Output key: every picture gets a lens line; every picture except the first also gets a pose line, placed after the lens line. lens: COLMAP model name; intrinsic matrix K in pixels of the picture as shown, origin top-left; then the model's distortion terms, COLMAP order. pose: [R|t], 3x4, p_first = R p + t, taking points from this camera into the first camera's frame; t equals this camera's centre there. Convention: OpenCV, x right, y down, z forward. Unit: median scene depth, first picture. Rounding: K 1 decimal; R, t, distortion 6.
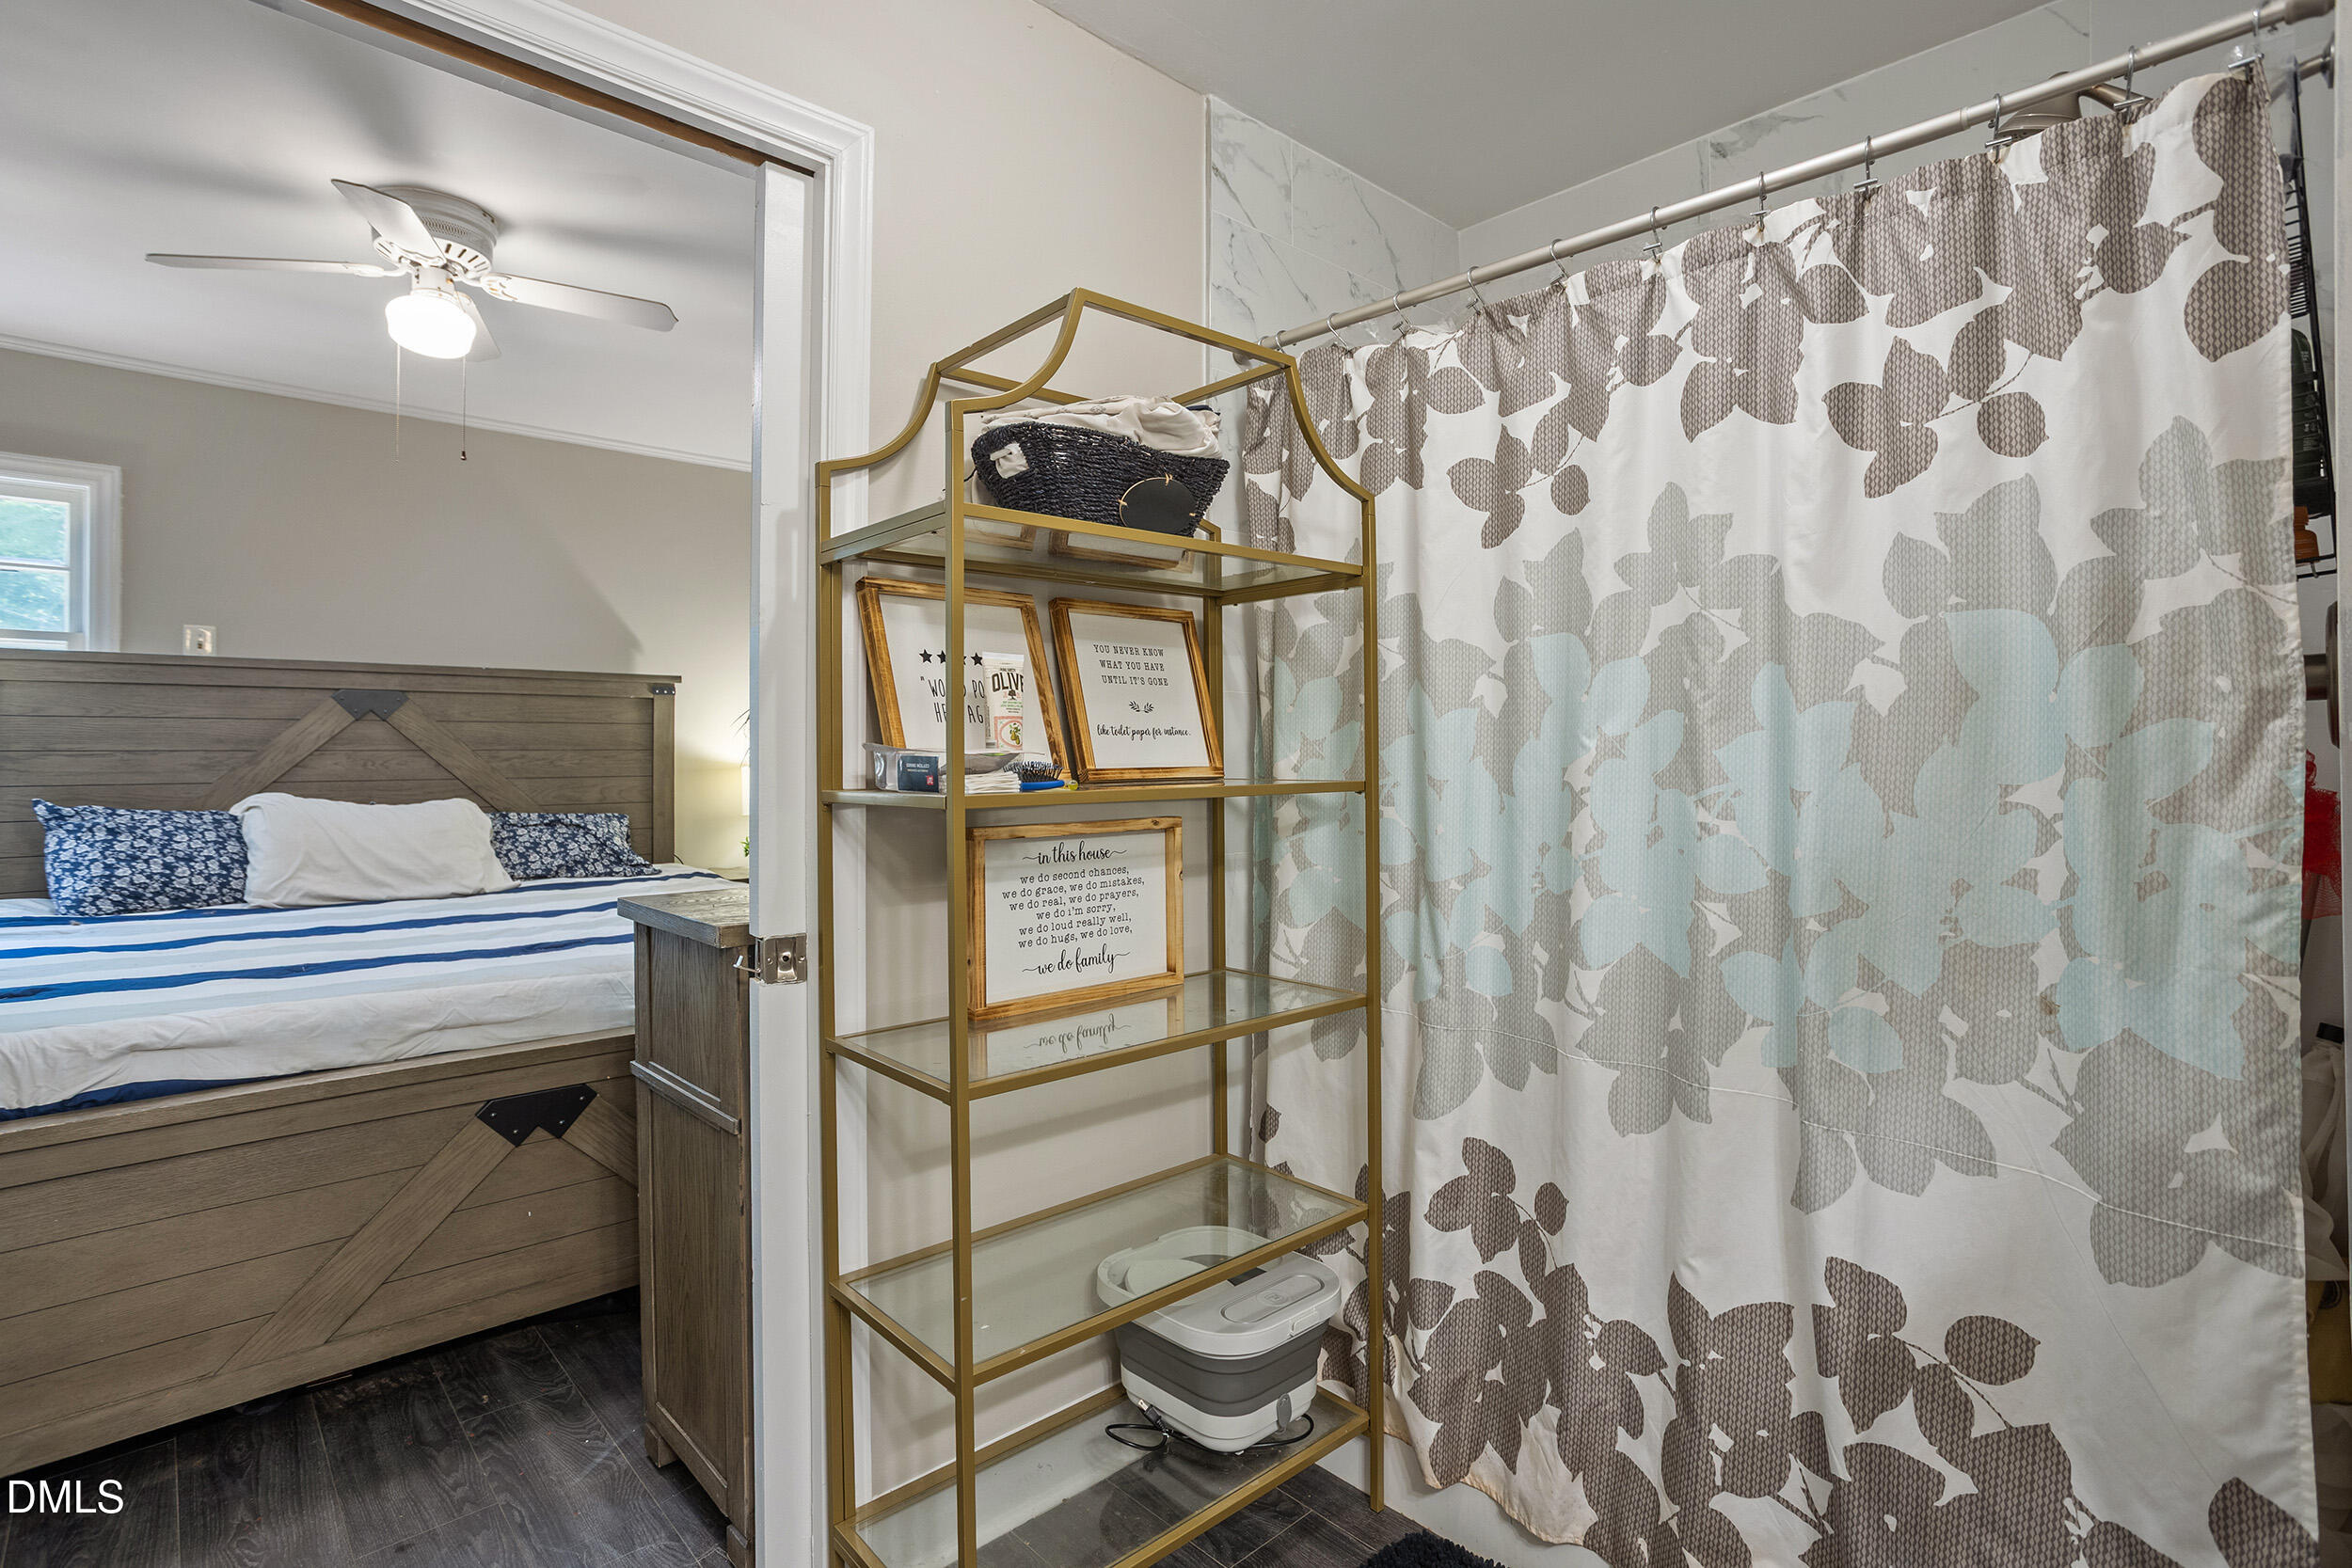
lens RADIAL K [[1152.9, 0, 1183.6], [0, 1152.9, 773.7], [0, 0, 1]] dist [-0.046151, 0.024914]
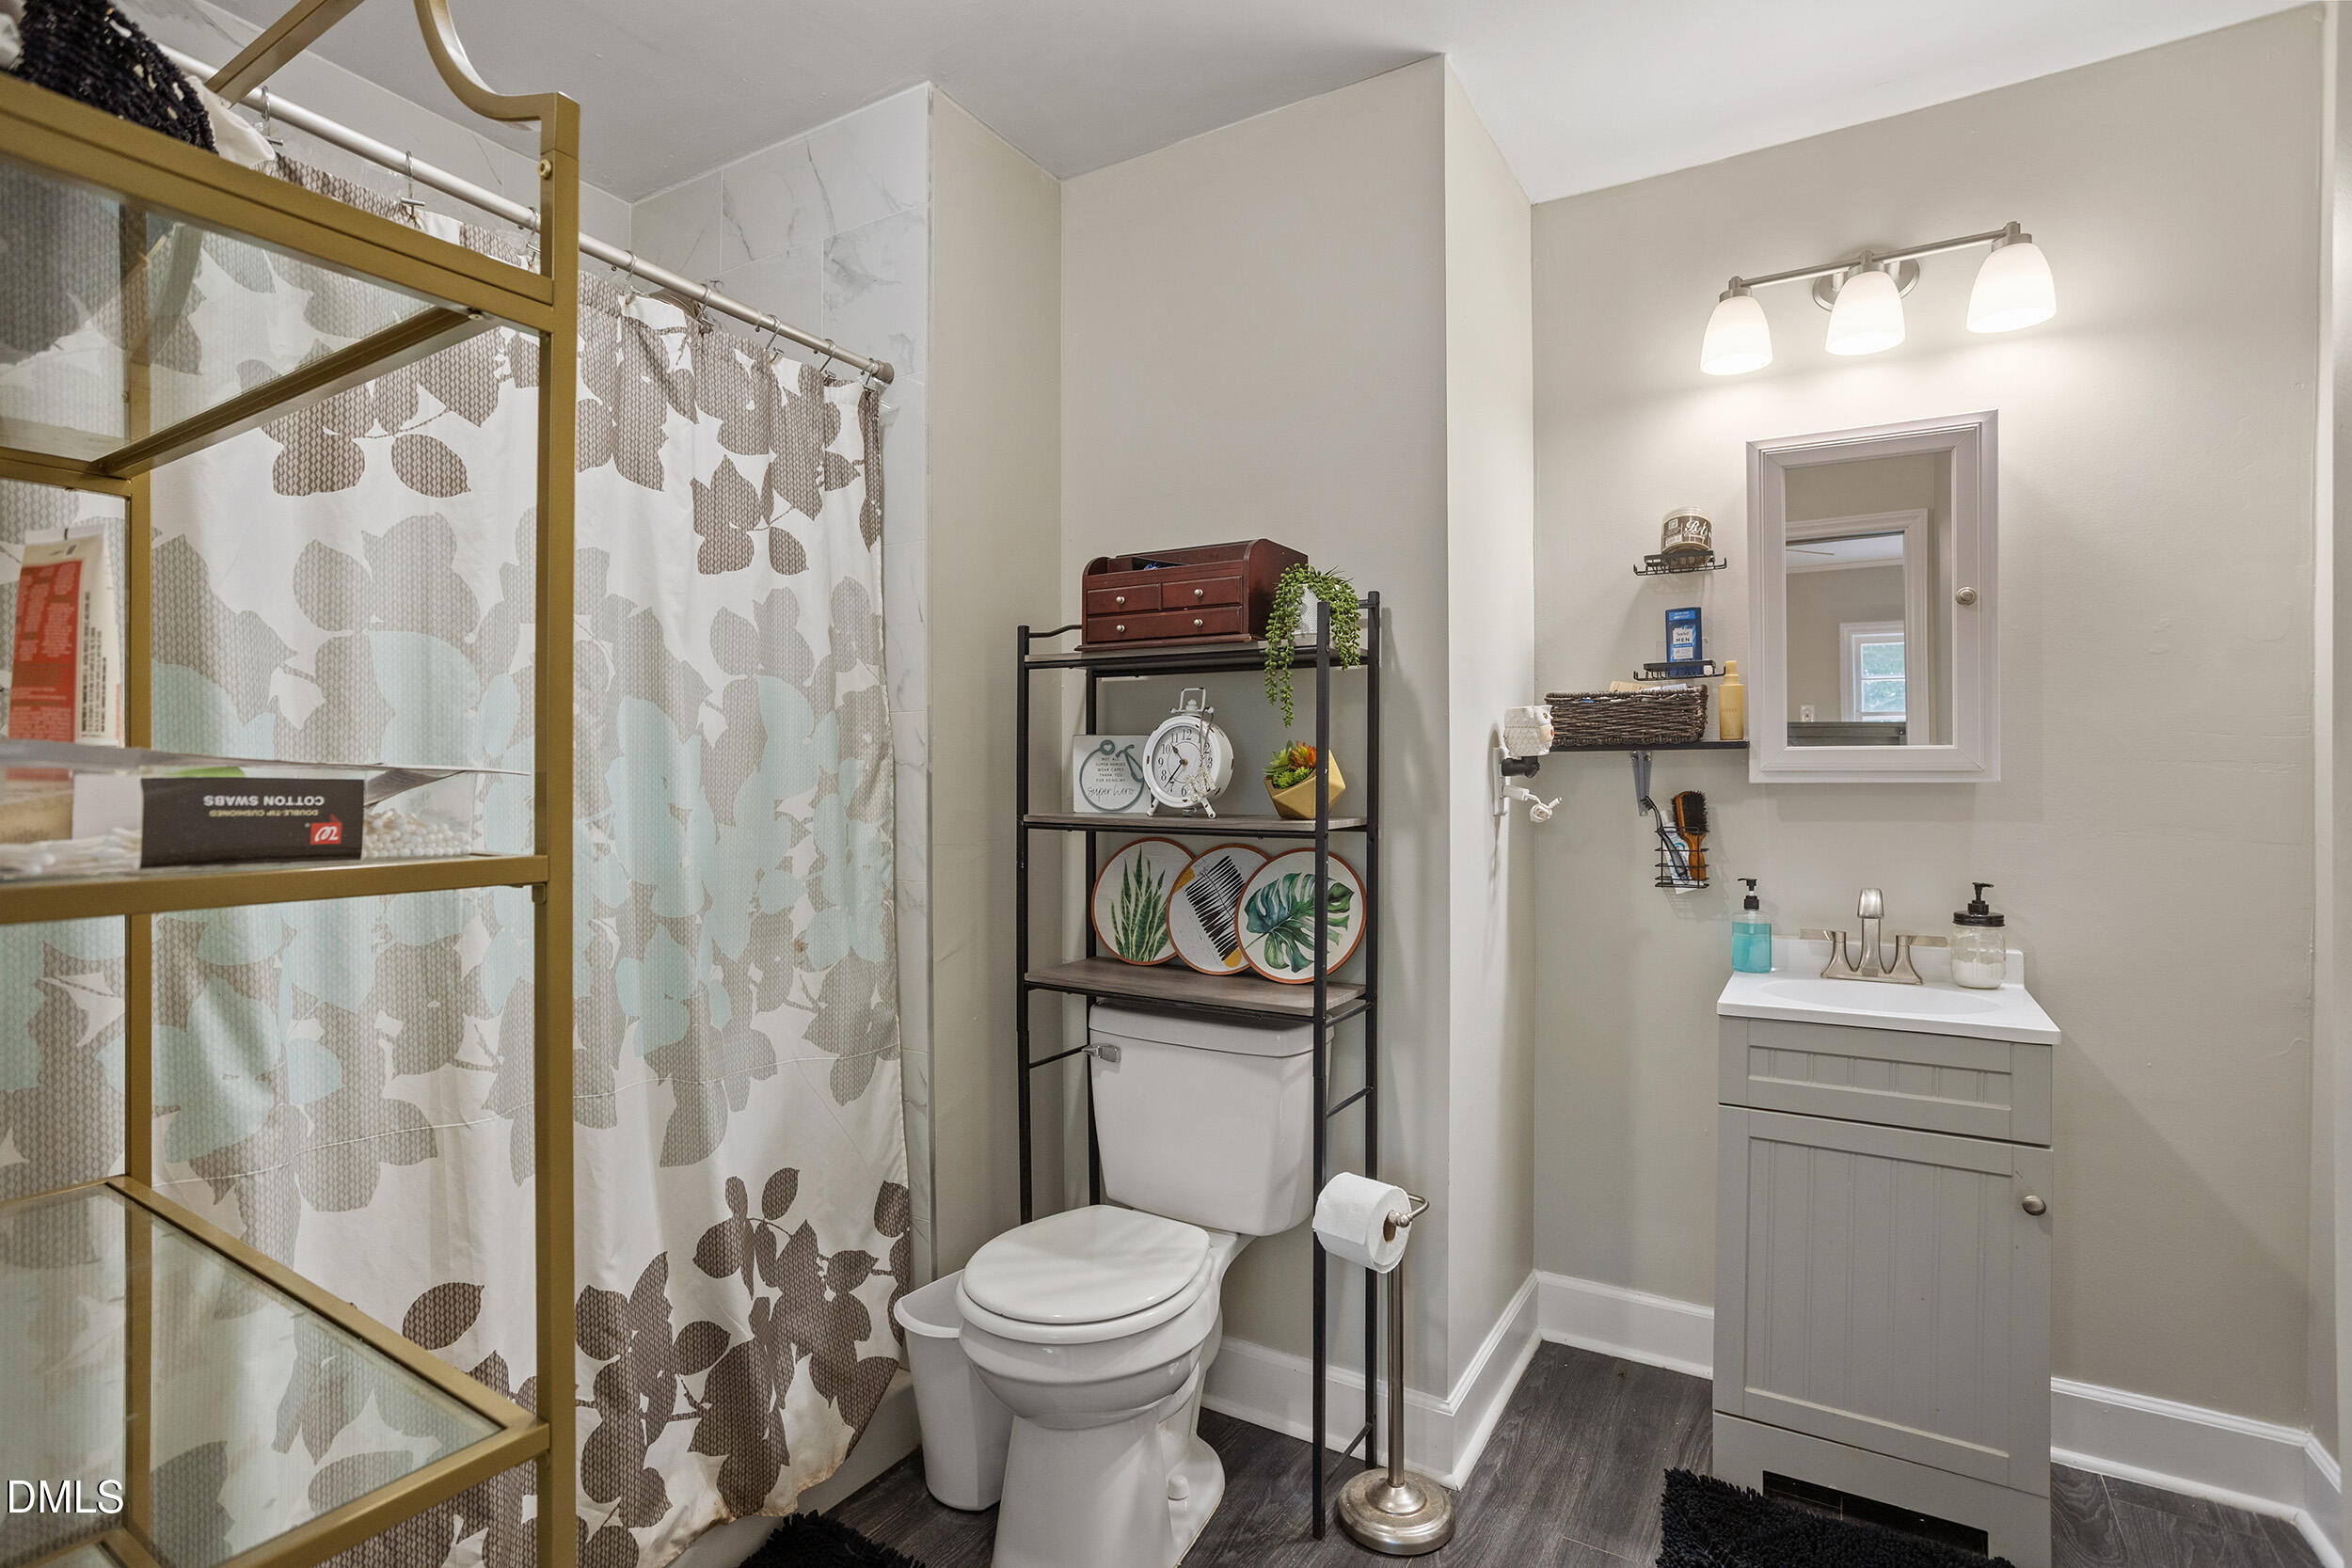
lens RADIAL K [[1152.9, 0, 1183.6], [0, 1152.9, 773.7], [0, 0, 1]] dist [-0.046151, 0.024914]
pose [[-0.288674, -0.009396, 0.957381, -0.797433], [-0.003609, 0.999955, 0.008726, -0.036797], [-0.957421, -0.000936, -0.288695, 0.901688]]
